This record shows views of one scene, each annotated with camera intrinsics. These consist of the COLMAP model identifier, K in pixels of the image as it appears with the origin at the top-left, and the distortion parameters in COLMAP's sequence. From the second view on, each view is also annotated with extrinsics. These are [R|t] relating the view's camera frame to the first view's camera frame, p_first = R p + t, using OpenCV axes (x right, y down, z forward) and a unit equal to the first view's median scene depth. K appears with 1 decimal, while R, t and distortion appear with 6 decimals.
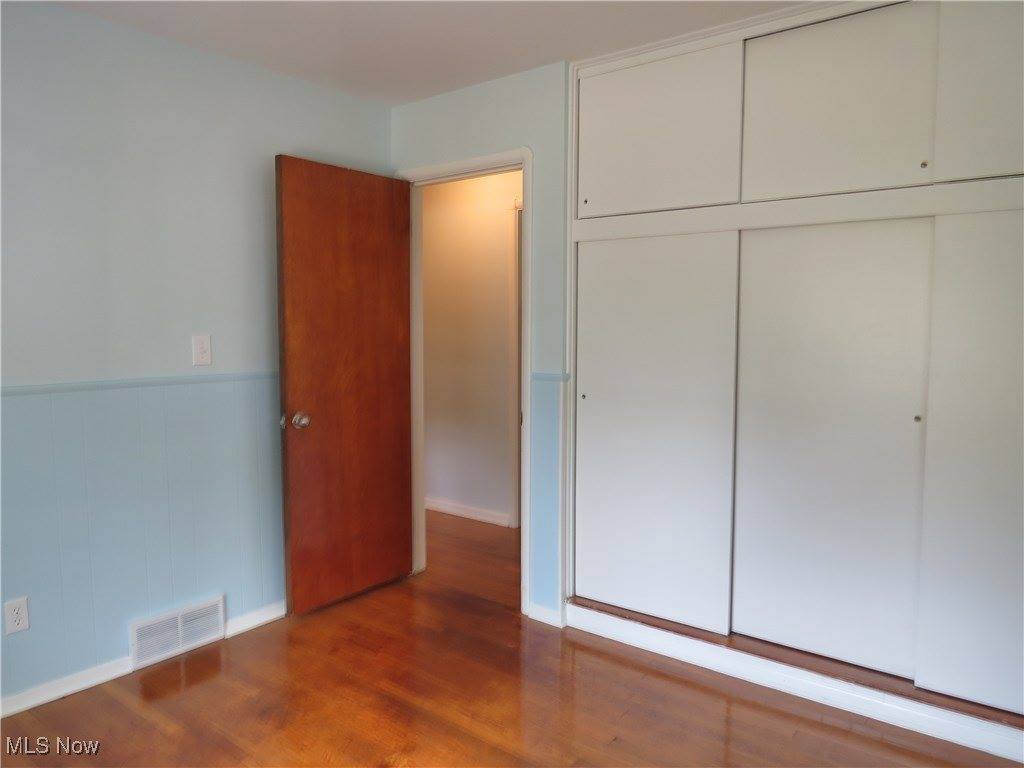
lens RADIAL K [[702.2, 0, 514.0], [0, 702.2, 402.7], [0, 0, 1]] dist [0.040874, 0.000611]
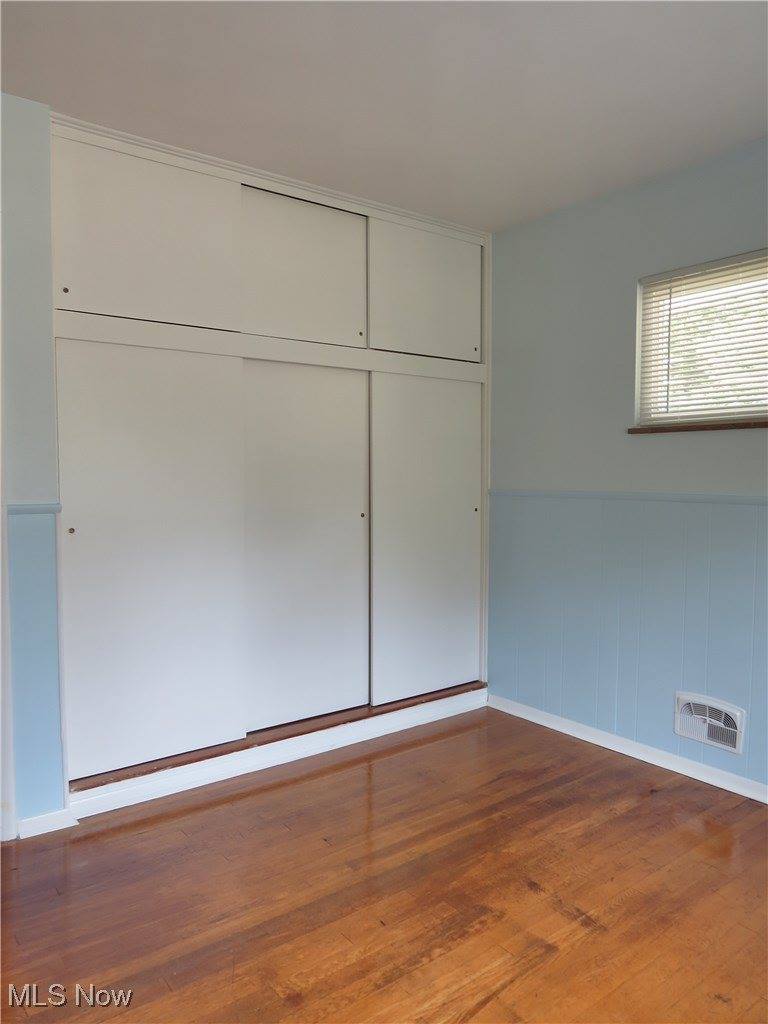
lens RADIAL K [[730.5, 0, 384.0], [0, 730.5, 512.0], [0, 0, 1]] dist [-0.005955, -0.002434]
pose [[0.292825, -0.080915, 0.952736, -0.743503], [0.083070, 0.994798, 0.058956, -0.062948], [-0.952551, 0.061881, 0.298023, 0.518567]]
